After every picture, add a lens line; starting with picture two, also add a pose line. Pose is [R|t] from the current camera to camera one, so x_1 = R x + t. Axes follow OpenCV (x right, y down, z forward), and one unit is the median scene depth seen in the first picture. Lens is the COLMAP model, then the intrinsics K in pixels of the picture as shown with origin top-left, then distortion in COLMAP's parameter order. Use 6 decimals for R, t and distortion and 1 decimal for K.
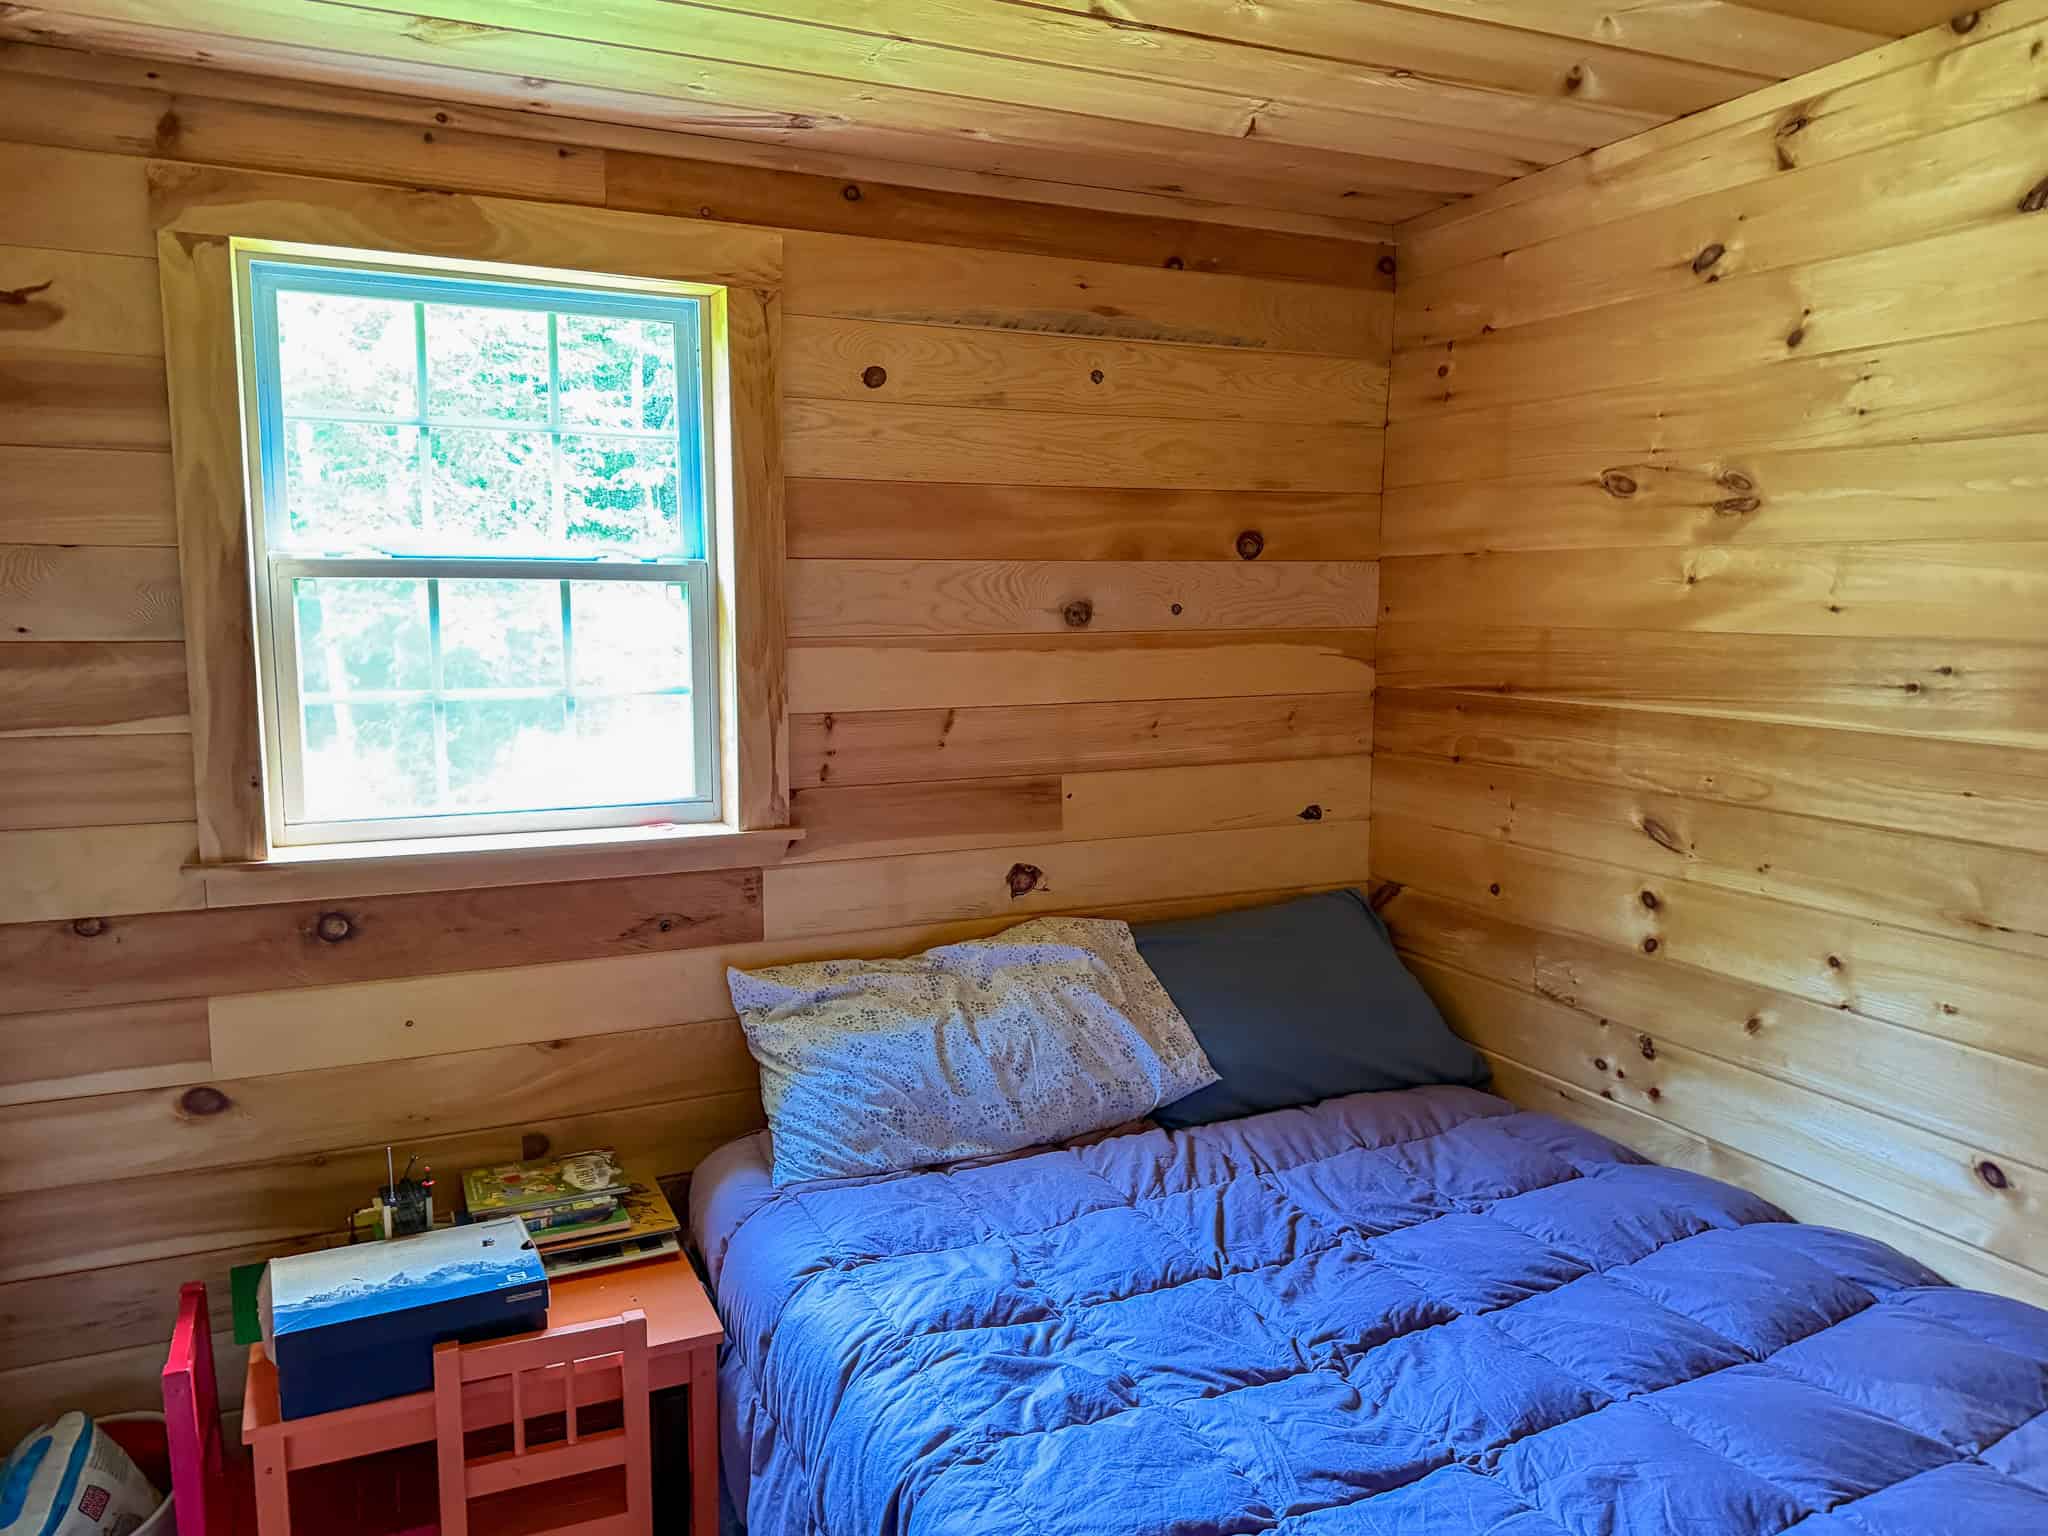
lens RADIAL K [[1455.7, 0, 1024.0], [0, 1455.7, 768.0], [0, 0, 1]] dist [-0.003269, -0.001385]
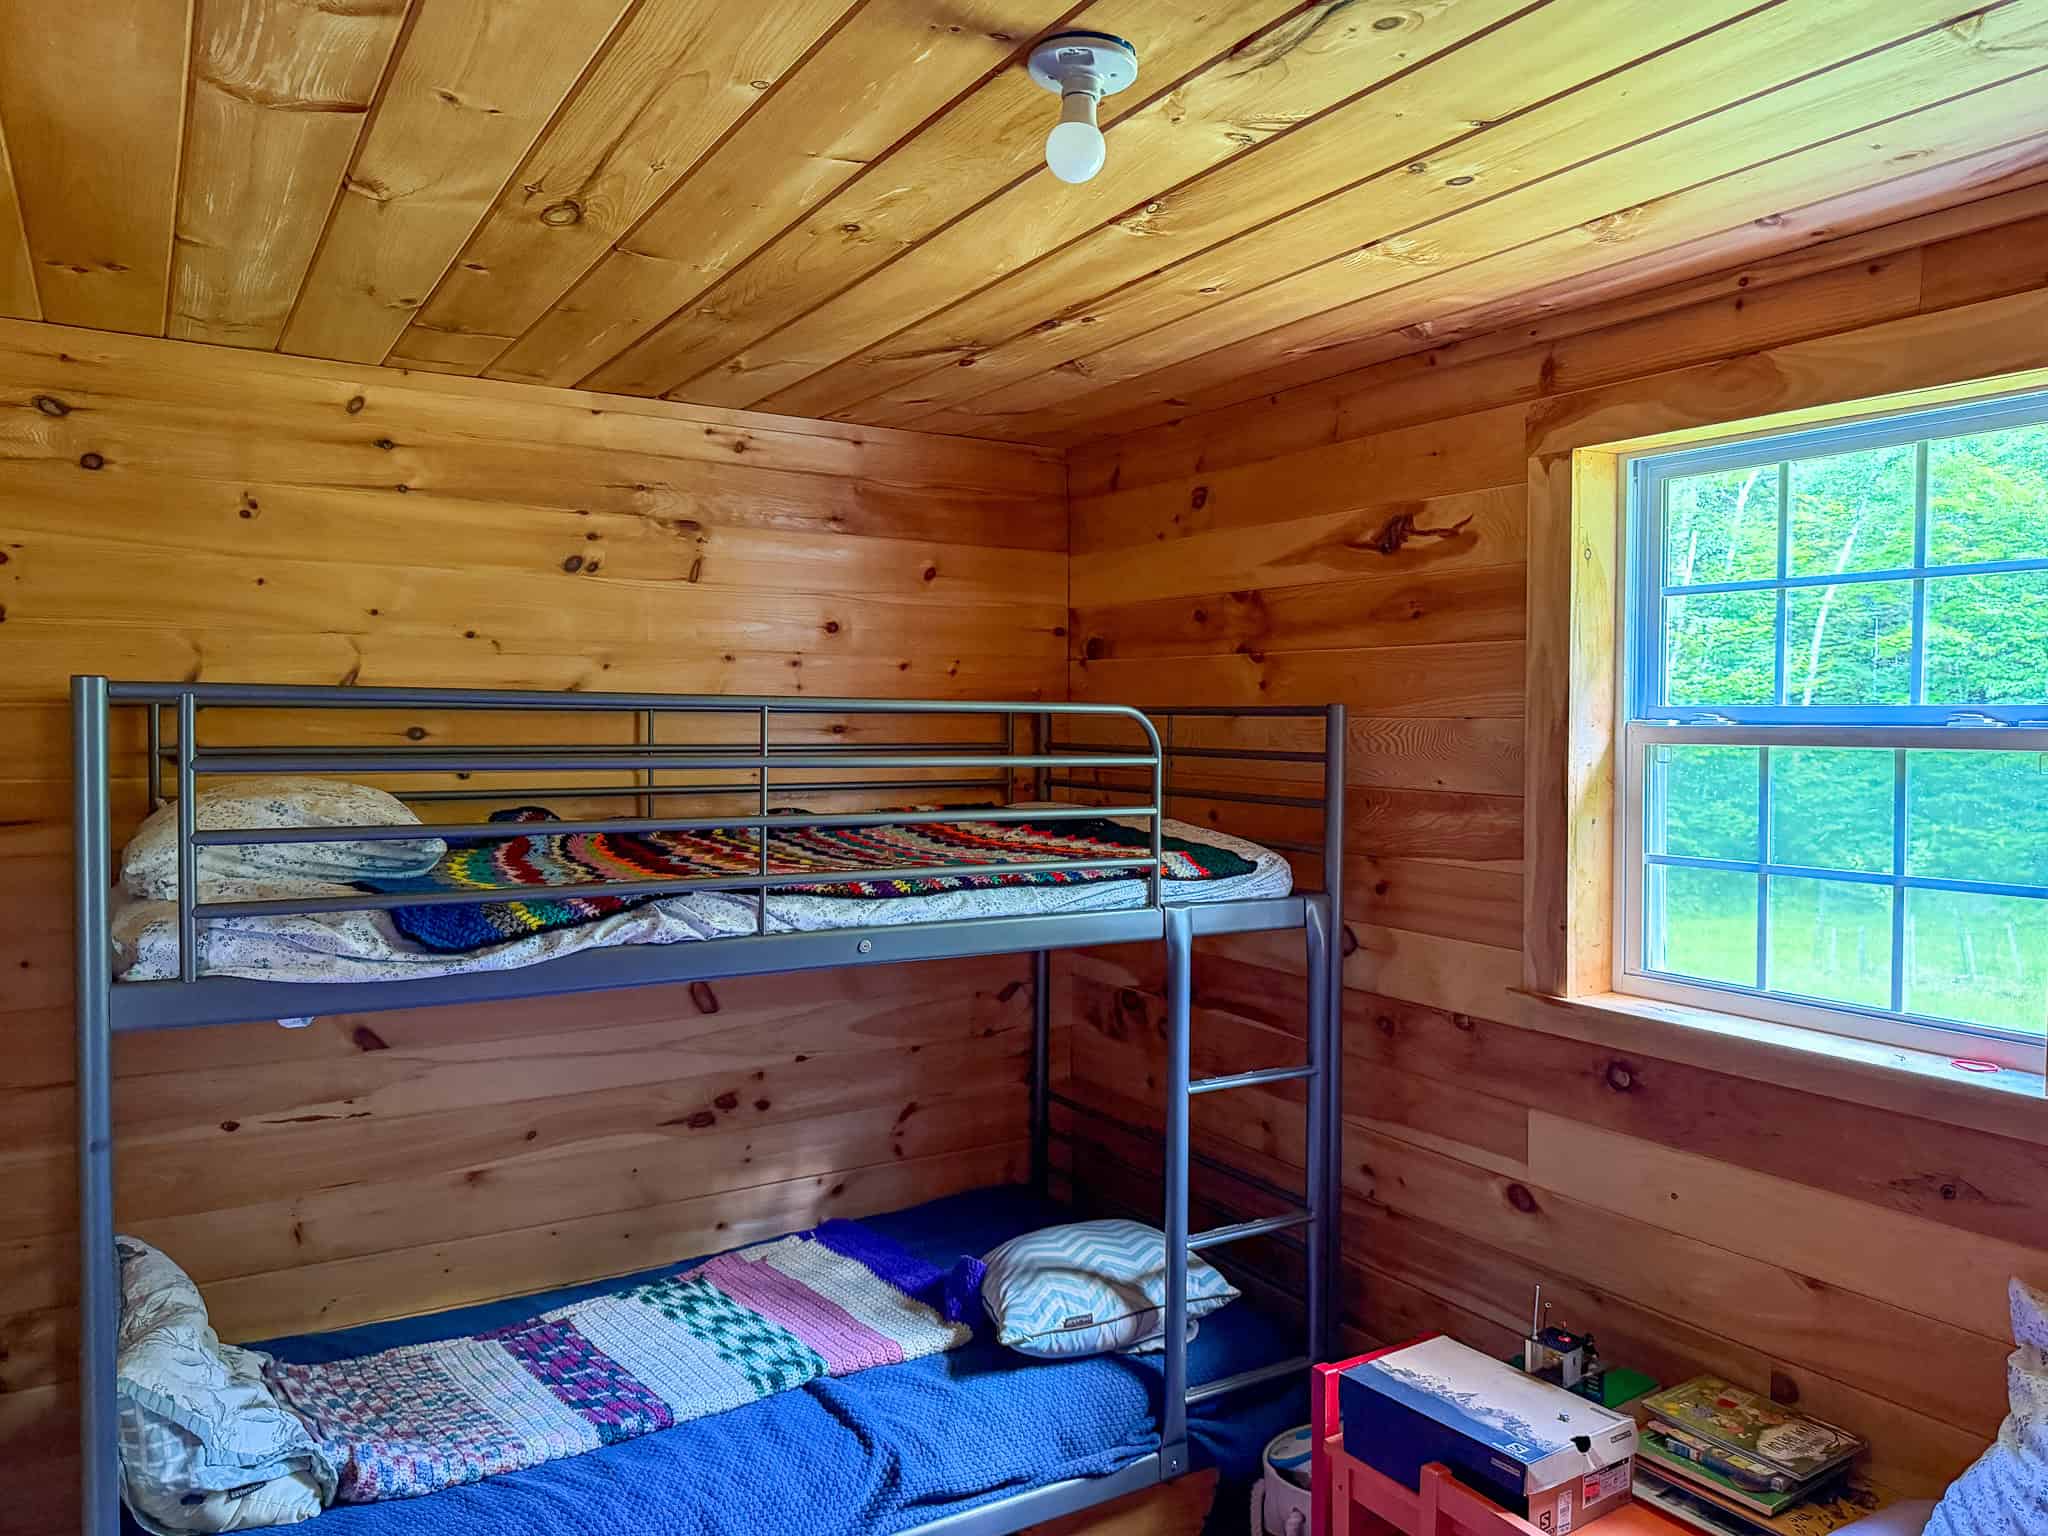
lens RADIAL K [[1455.7, 0, 1024.0], [0, 1455.7, 768.0], [0, 0, 1]] dist [-0.003269, -0.001385]
pose [[0.117944, 0.028753, -0.992604, 0.525306], [-0.125851, 0.991953, 0.013780, -0.073949], [0.985013, 0.123295, 0.120614, 0.443621]]
